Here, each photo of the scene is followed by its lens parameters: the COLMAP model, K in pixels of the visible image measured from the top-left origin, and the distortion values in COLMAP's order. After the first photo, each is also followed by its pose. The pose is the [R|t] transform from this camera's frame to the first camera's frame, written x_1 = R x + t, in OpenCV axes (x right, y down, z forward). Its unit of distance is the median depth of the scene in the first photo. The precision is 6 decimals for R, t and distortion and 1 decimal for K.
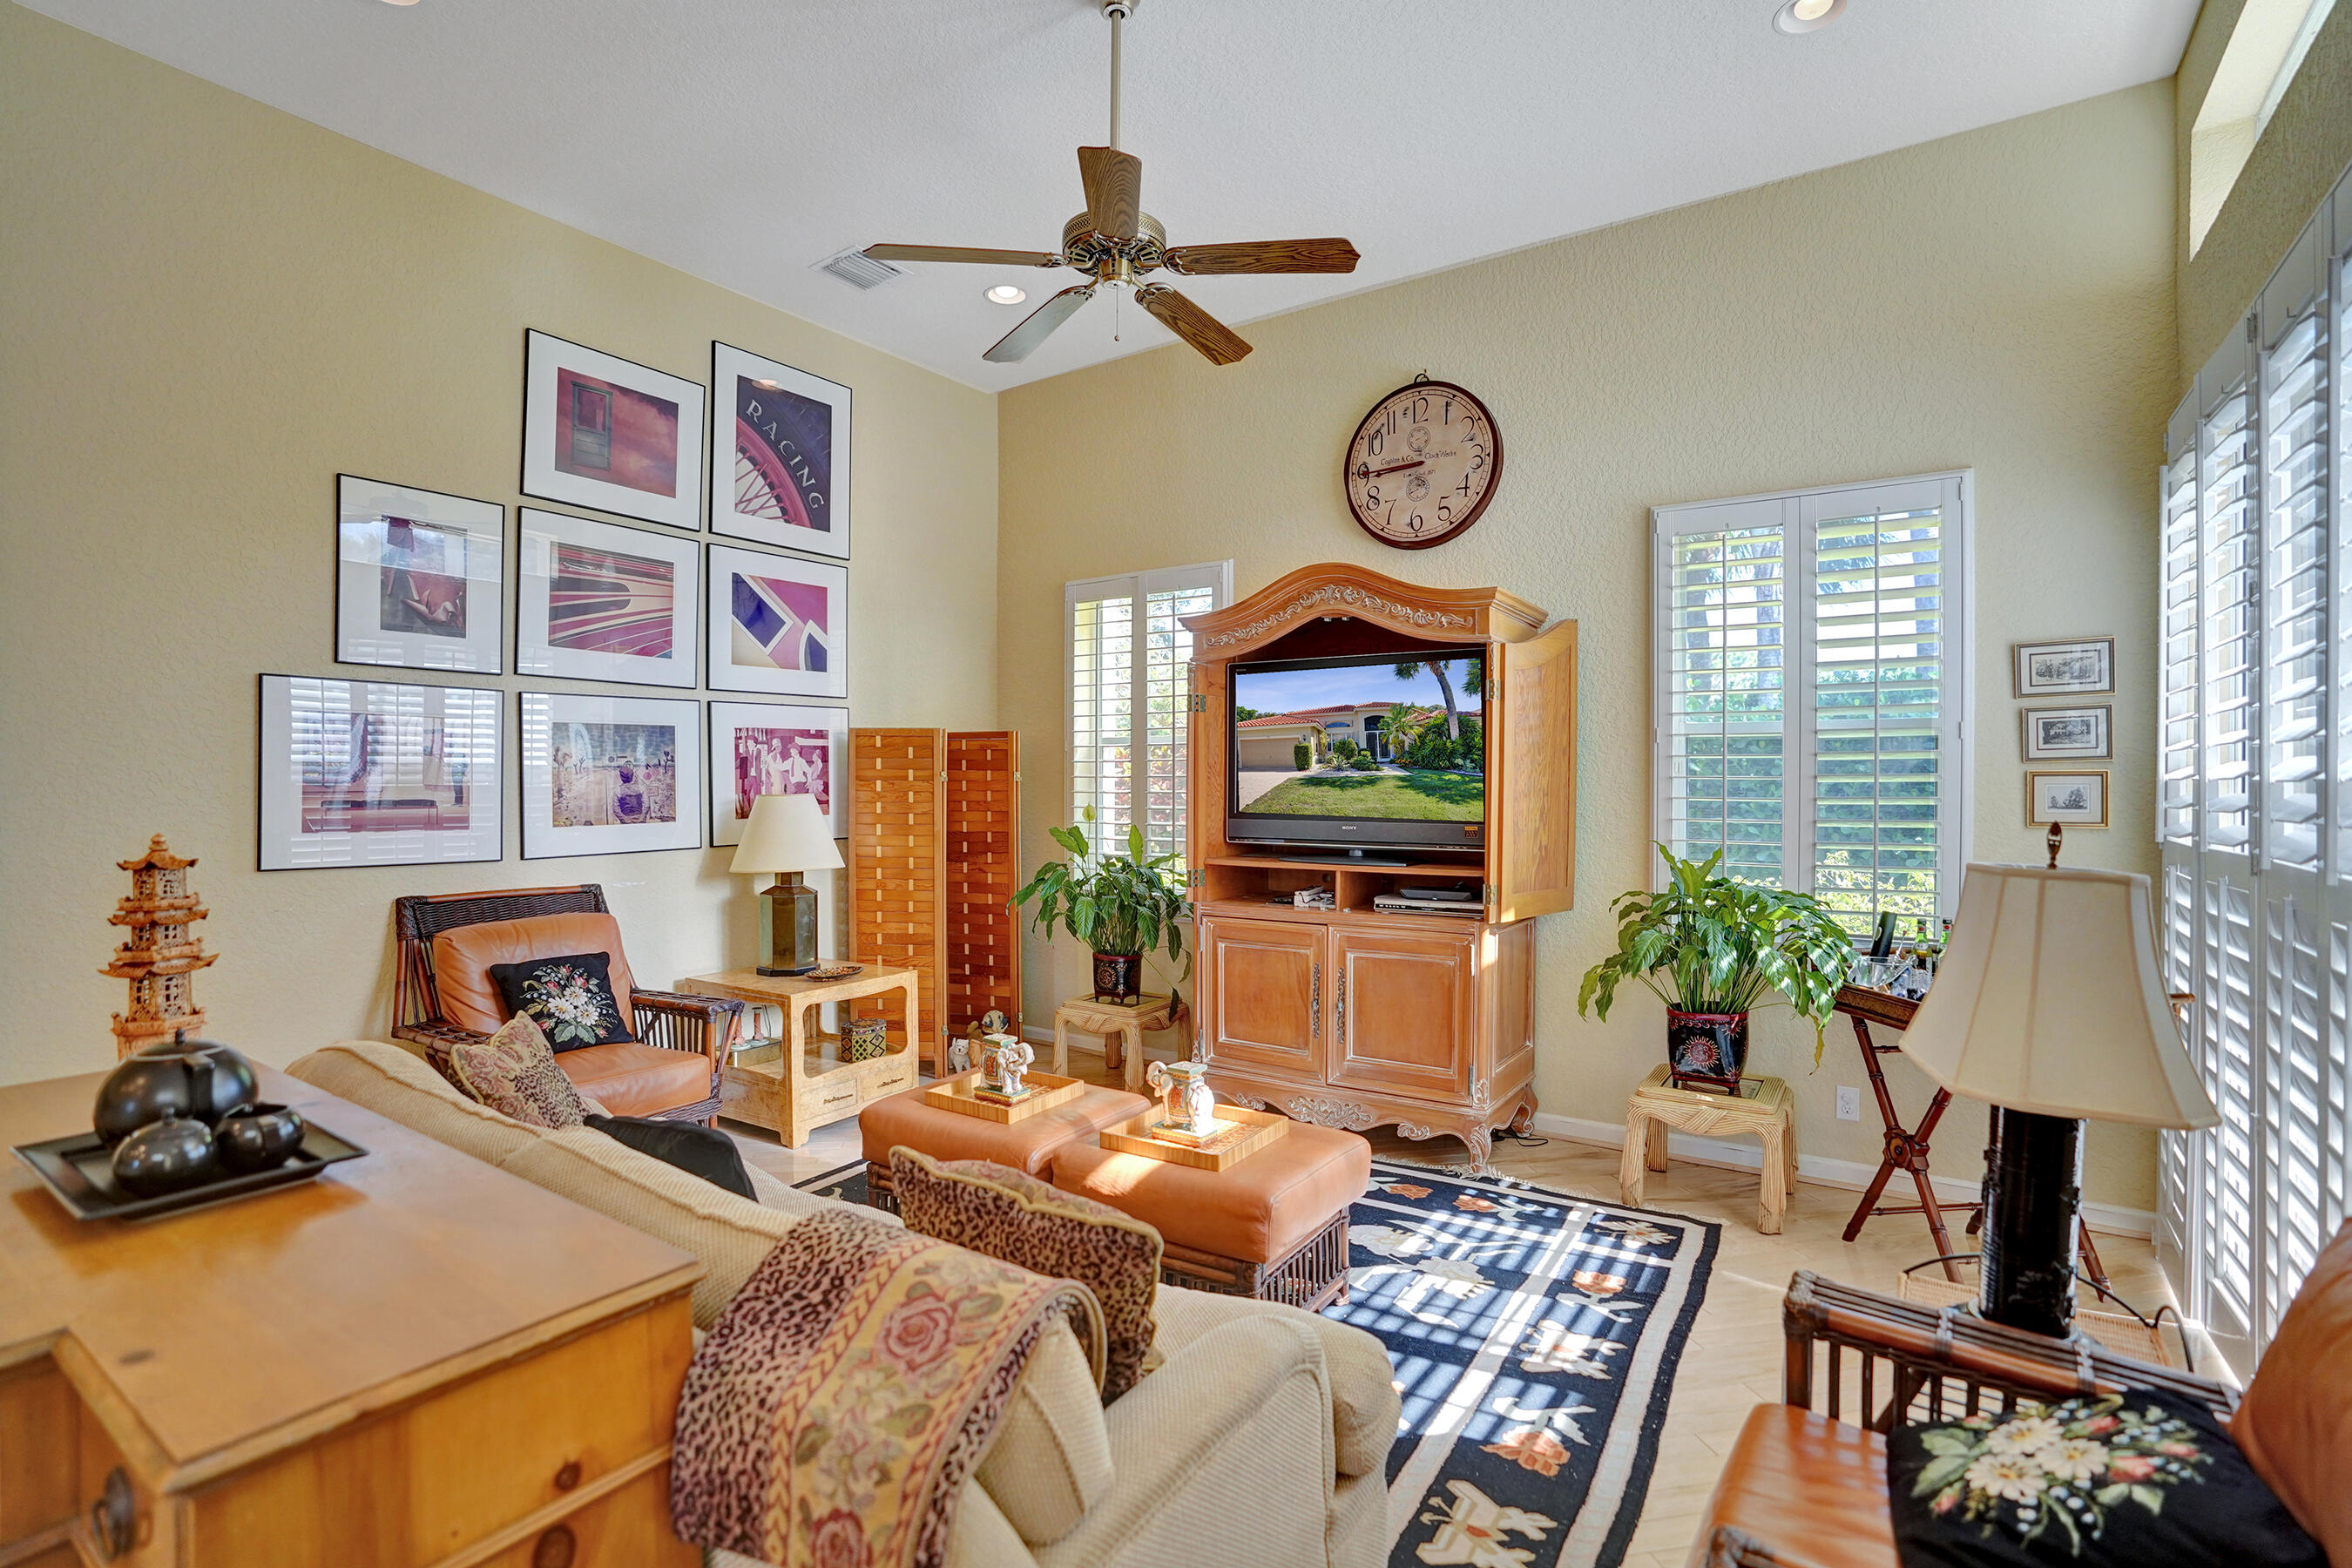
lens RADIAL K [[1087.3, 0, 1165.1], [0, 1087.3, 789.6], [0, 0, 1]] dist [-0.077266, 0.034431]
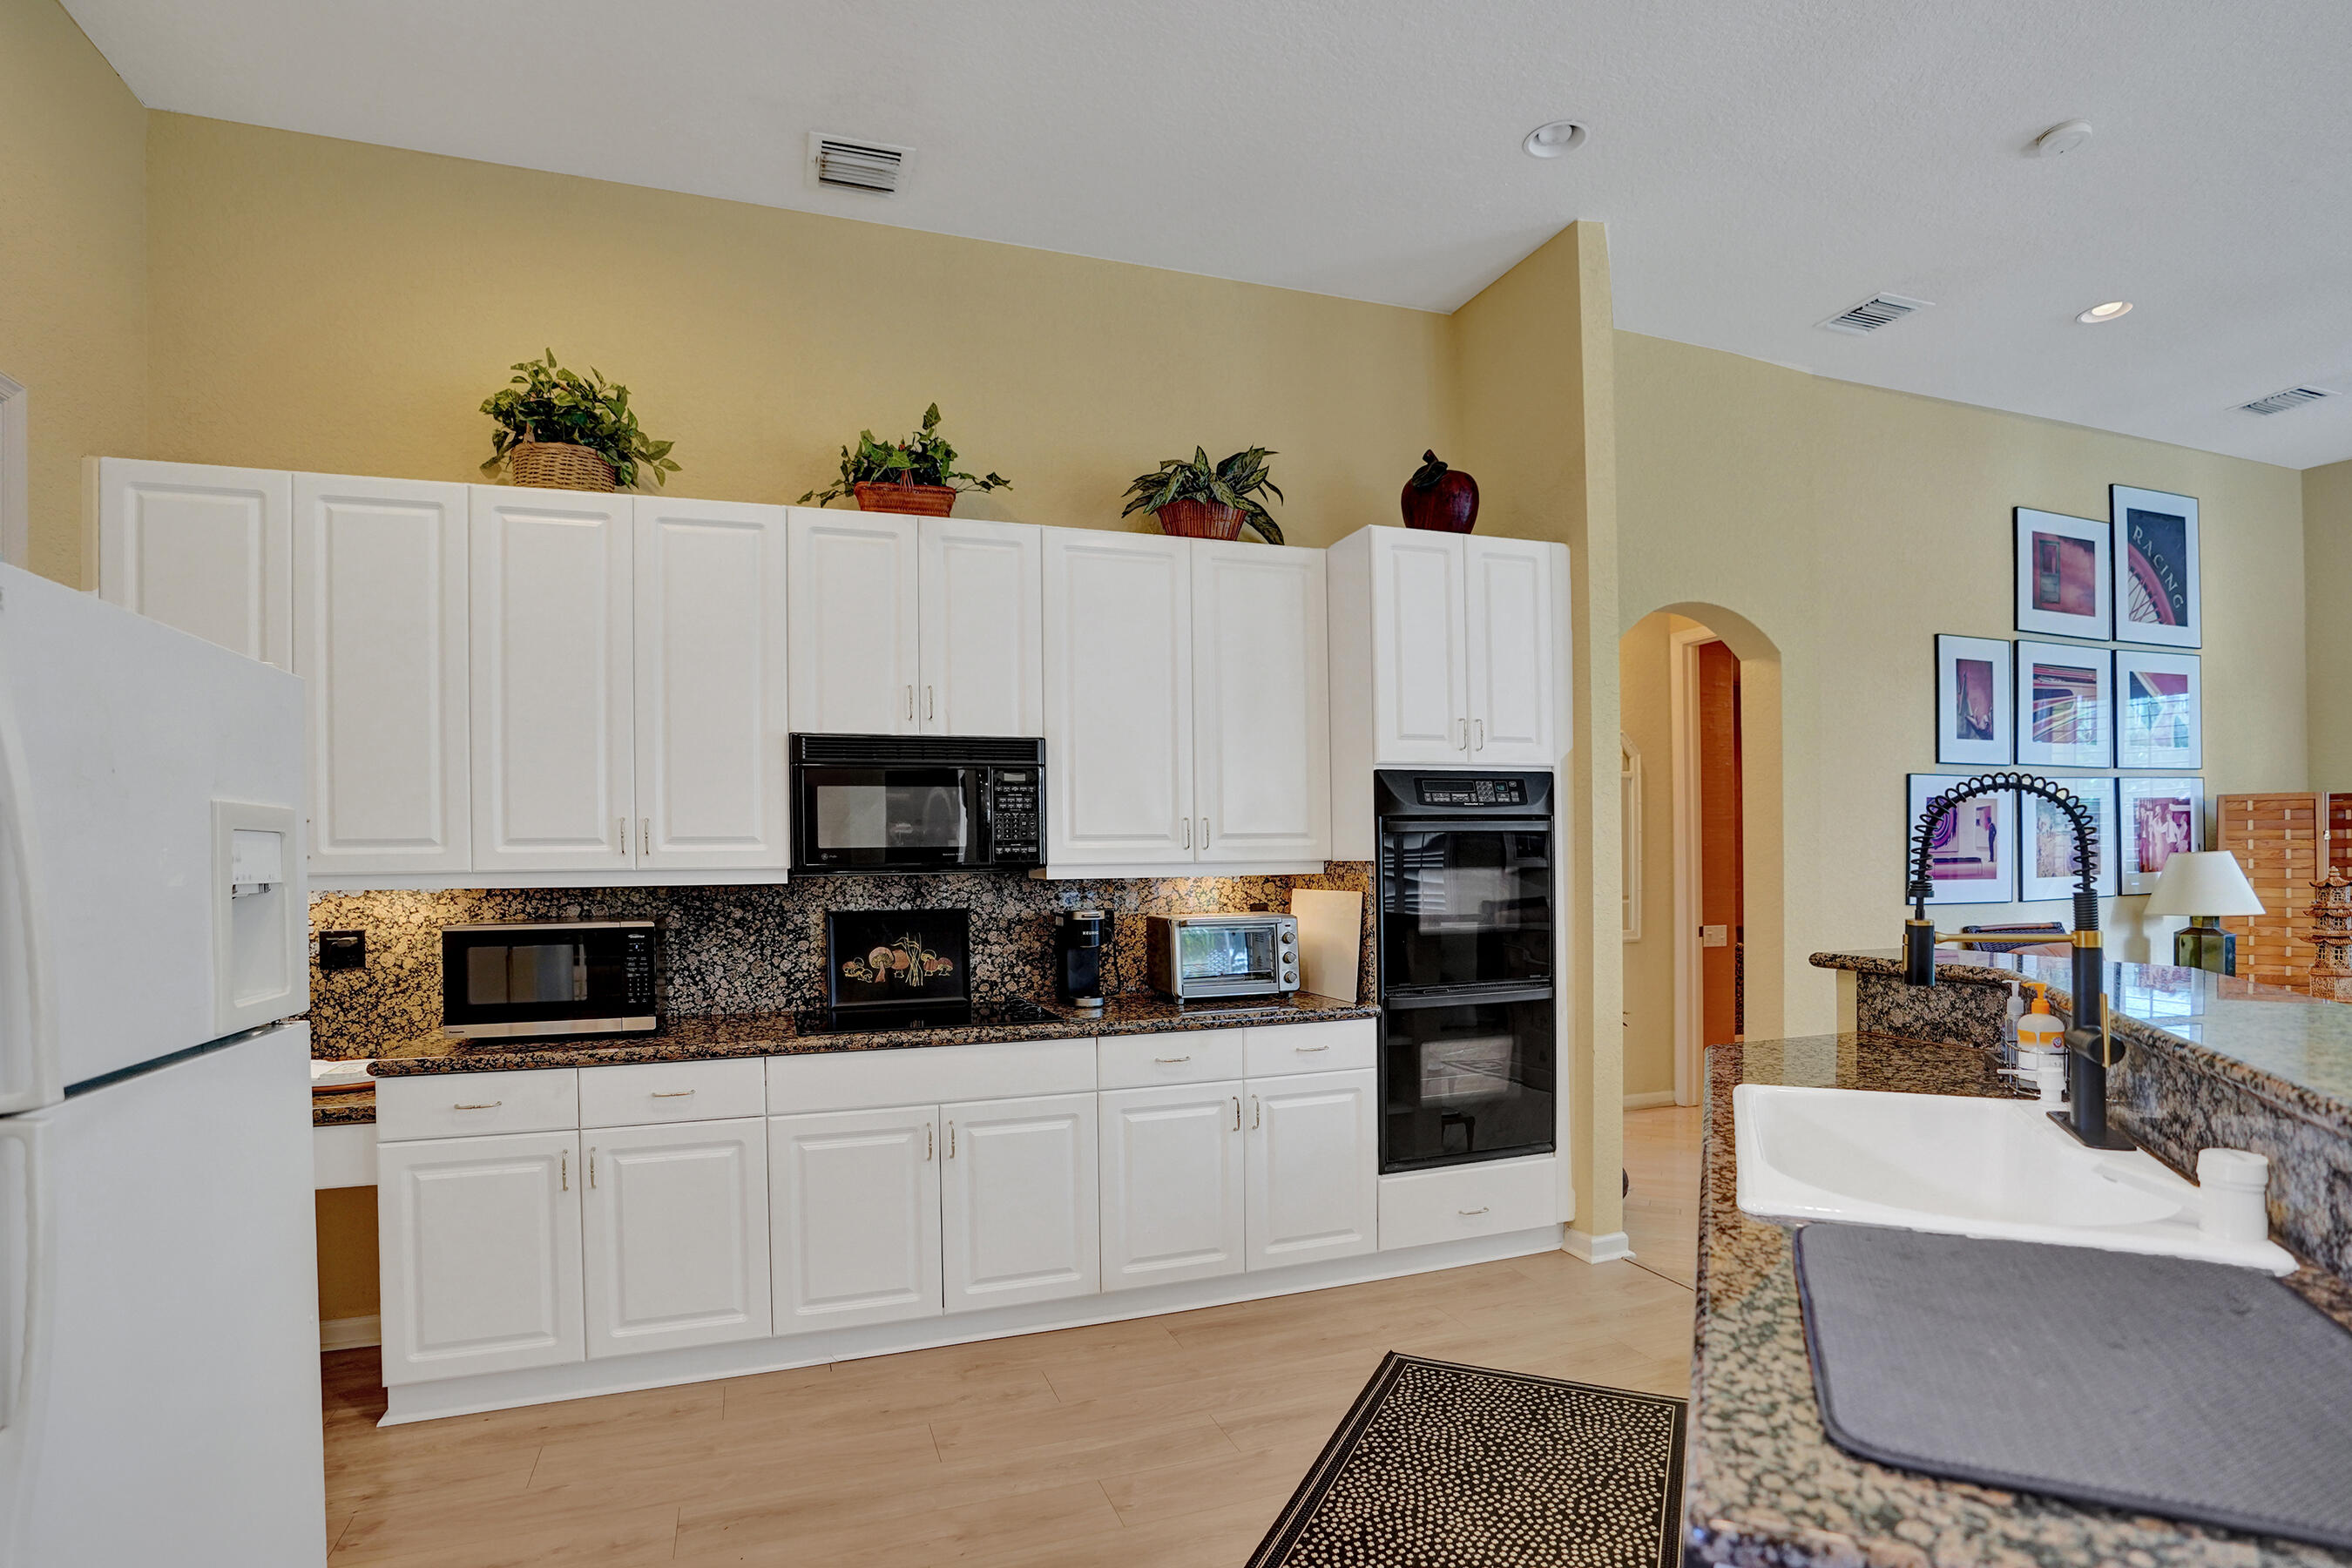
lens RADIAL K [[1169.5, 0, 1177.4], [0, 1169.5, 852.6], [0, 0, 1]] dist [-0.065565, 0.030520]
pose [[0.825364, -0.011129, -0.564492, -0.607713], [0.007725, 0.999935, -0.008419, 0.006883], [0.564549, 0.002589, 0.825396, -0.717322]]
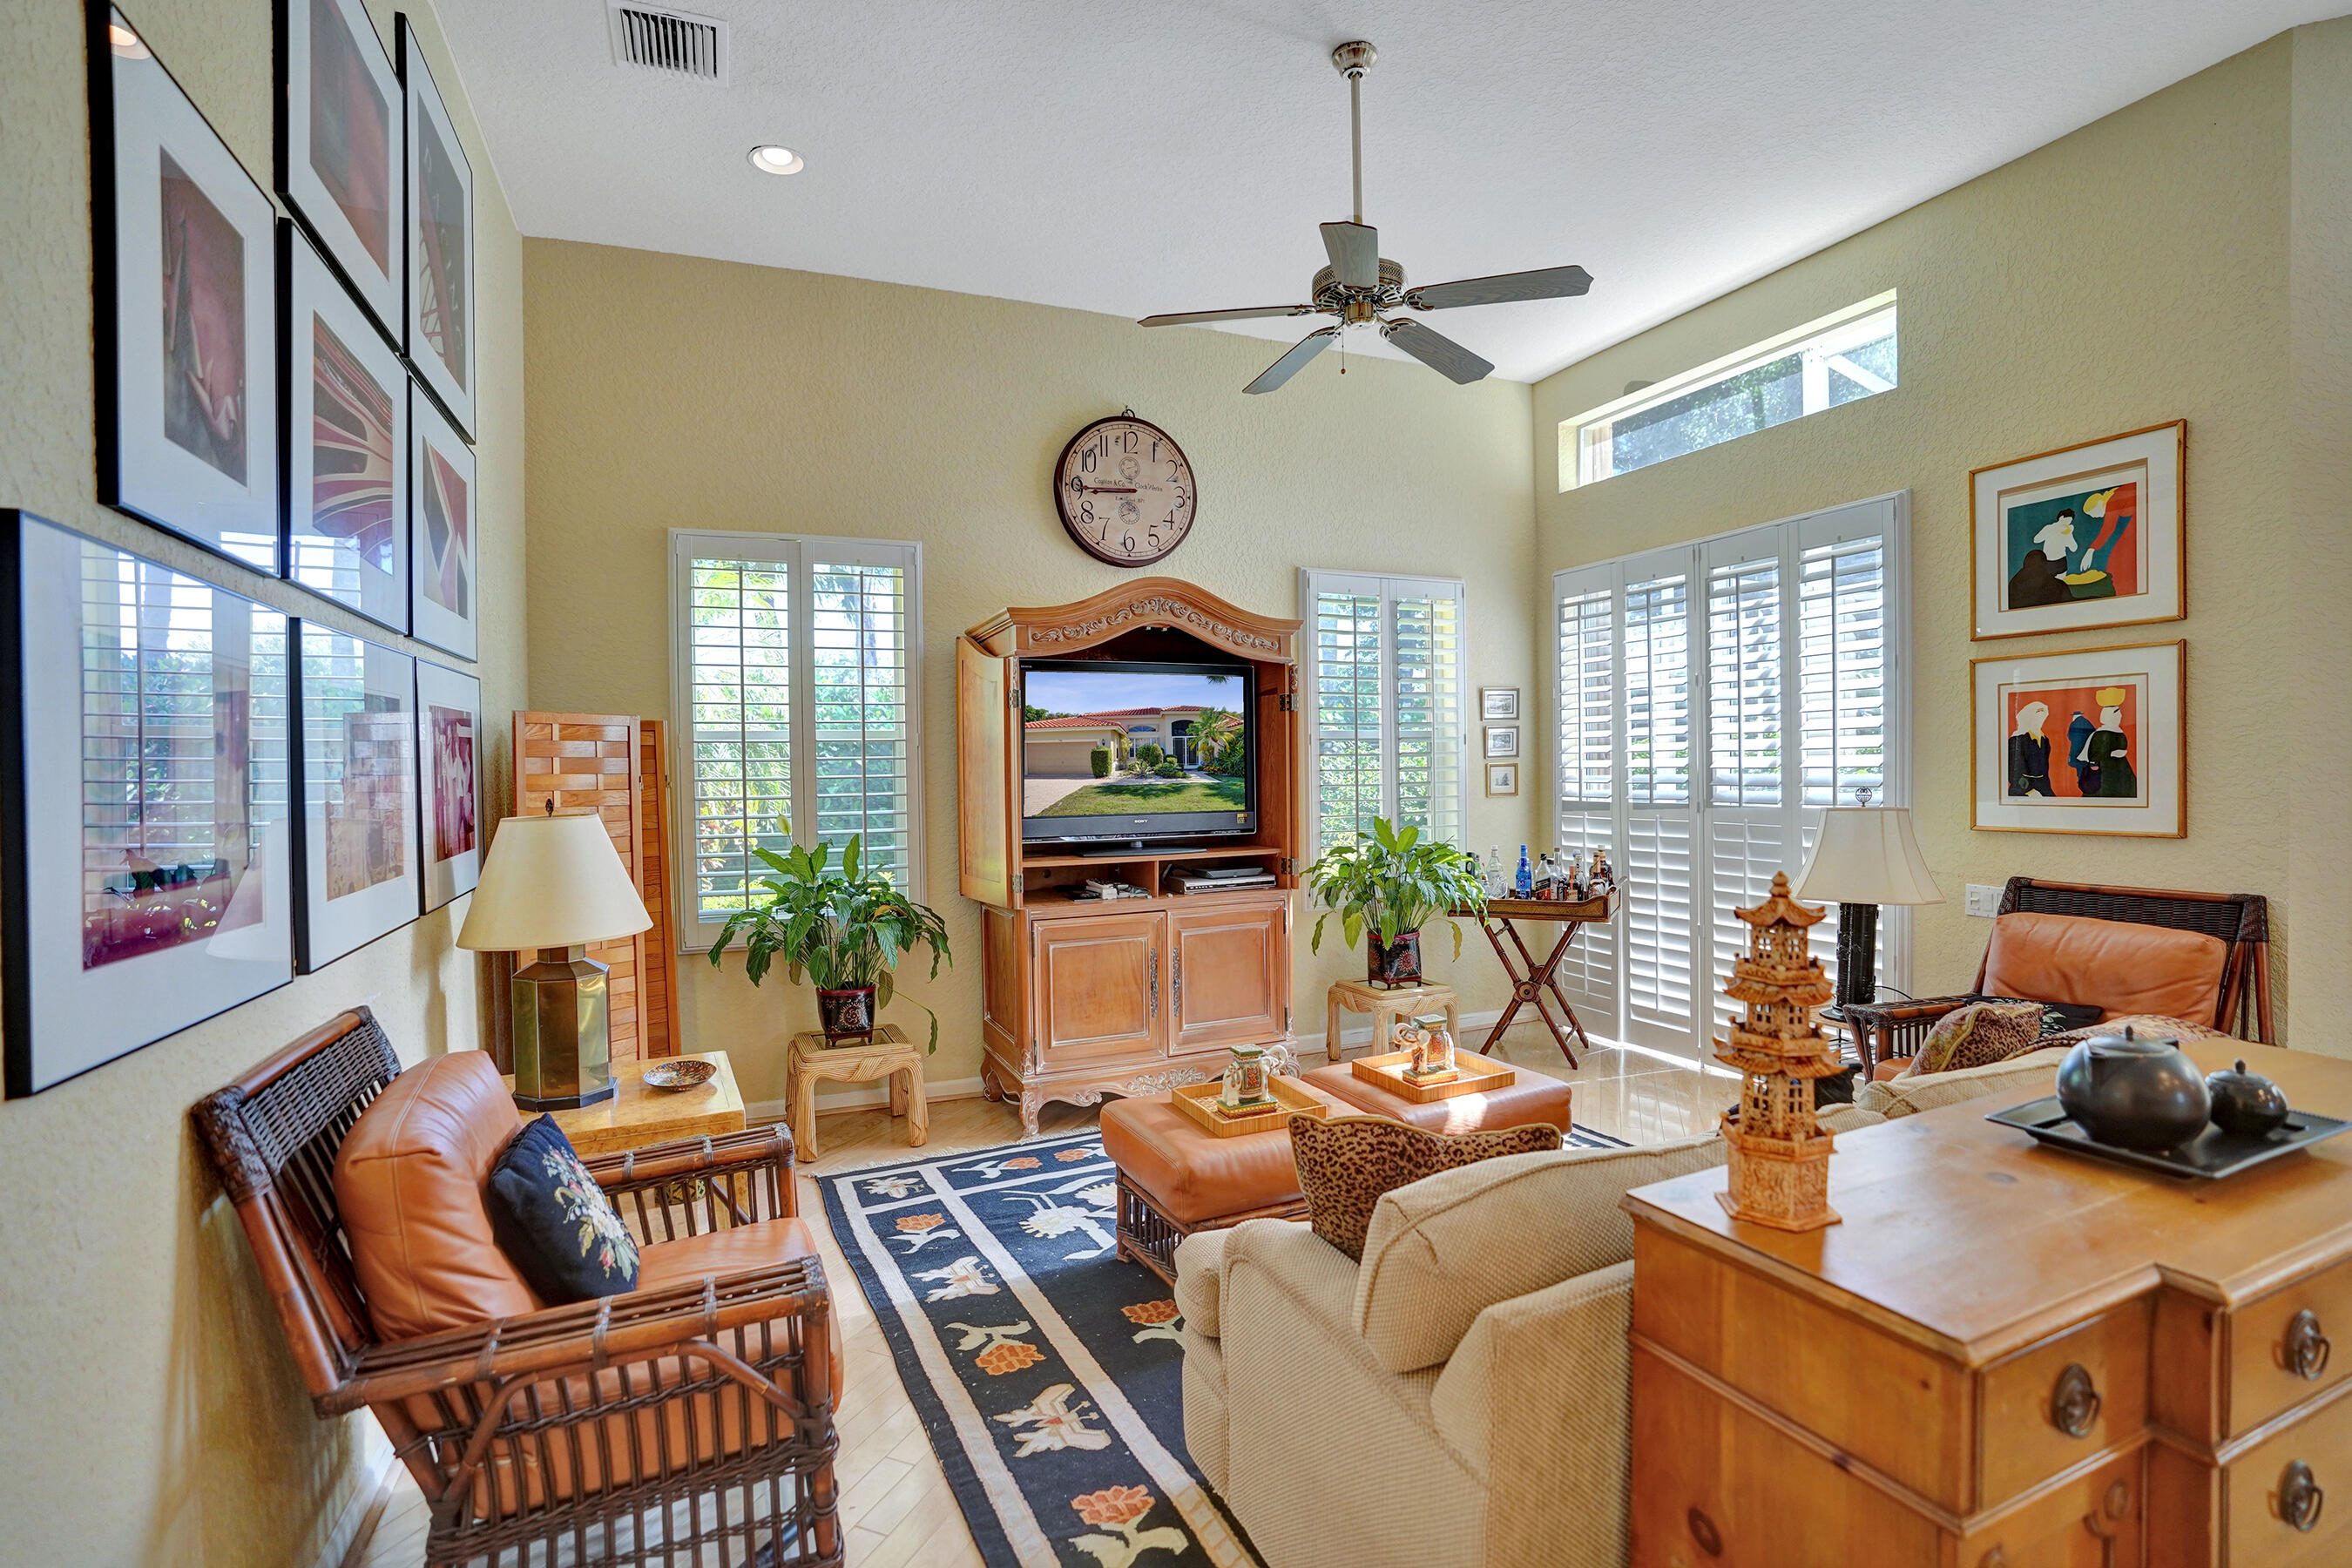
lens RADIAL K [[1103.9, 0, 1204.5], [0, 1103.9, 782.4], [0, 0, 1]] dist [-0.087336, 0.055372]
pose [[0.509486, -0.023342, 0.860162, -0.723611], [0.023472, 0.999637, 0.013224, -0.016235], [-0.860159, 0.013452, 0.509849, 0.372726]]
